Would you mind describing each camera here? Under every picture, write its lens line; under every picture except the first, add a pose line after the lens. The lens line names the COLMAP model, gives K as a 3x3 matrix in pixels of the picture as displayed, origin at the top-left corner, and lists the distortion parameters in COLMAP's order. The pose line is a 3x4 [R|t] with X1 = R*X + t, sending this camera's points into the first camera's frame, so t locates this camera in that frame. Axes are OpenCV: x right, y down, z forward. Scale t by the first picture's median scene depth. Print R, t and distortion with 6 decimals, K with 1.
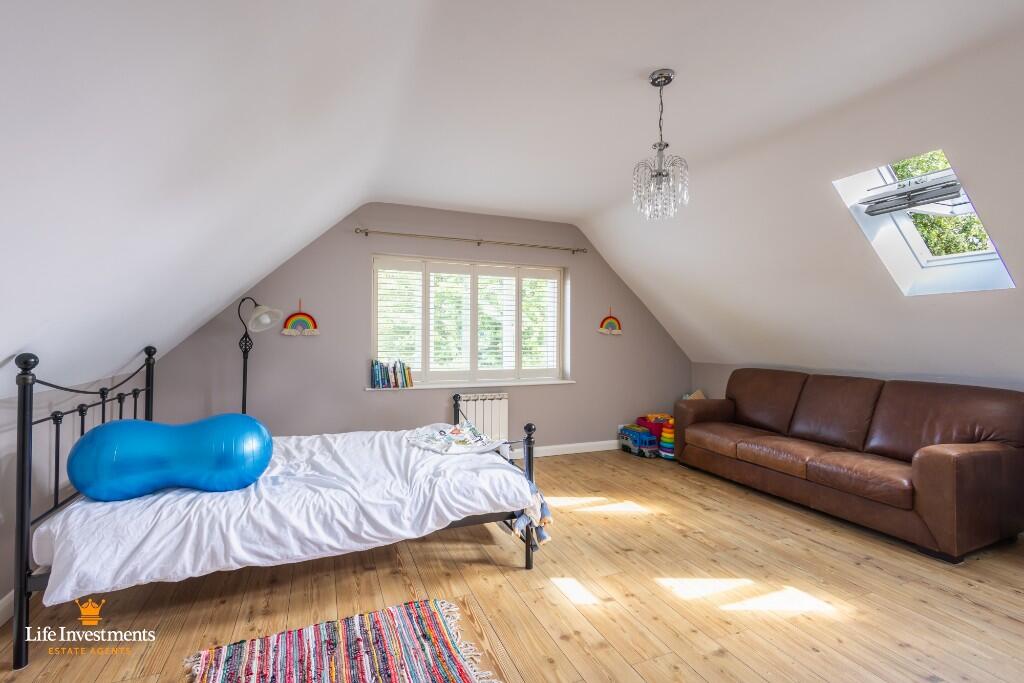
lens RADIAL K [[470.0, 0, 510.4], [0, 470.0, 338.1], [0, 0, 1]] dist [0.015901, -0.003258]
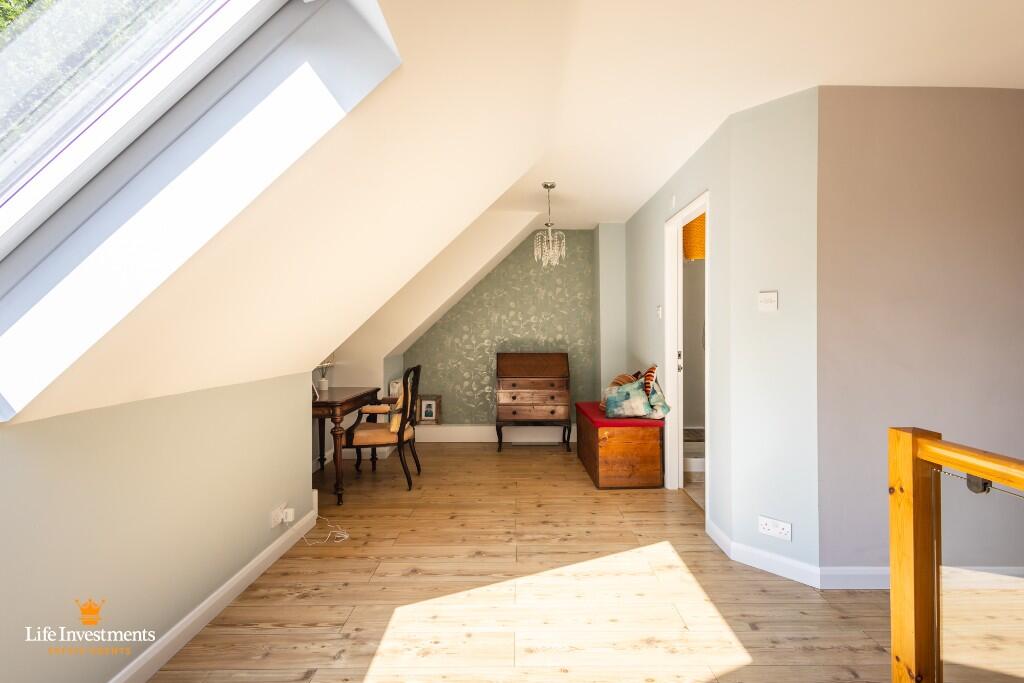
lens RADIAL K [[470.0, 0, 513.4], [0, 470.0, 339.0], [0, 0, 1]] dist [0.015901, -0.003258]
pose [[-0.376204, -0.003289, -0.926531, 1.294294], [0.000067, 0.999994, -0.003577, 0.020541], [0.926537, -0.001408, -0.376201, 1.398330]]
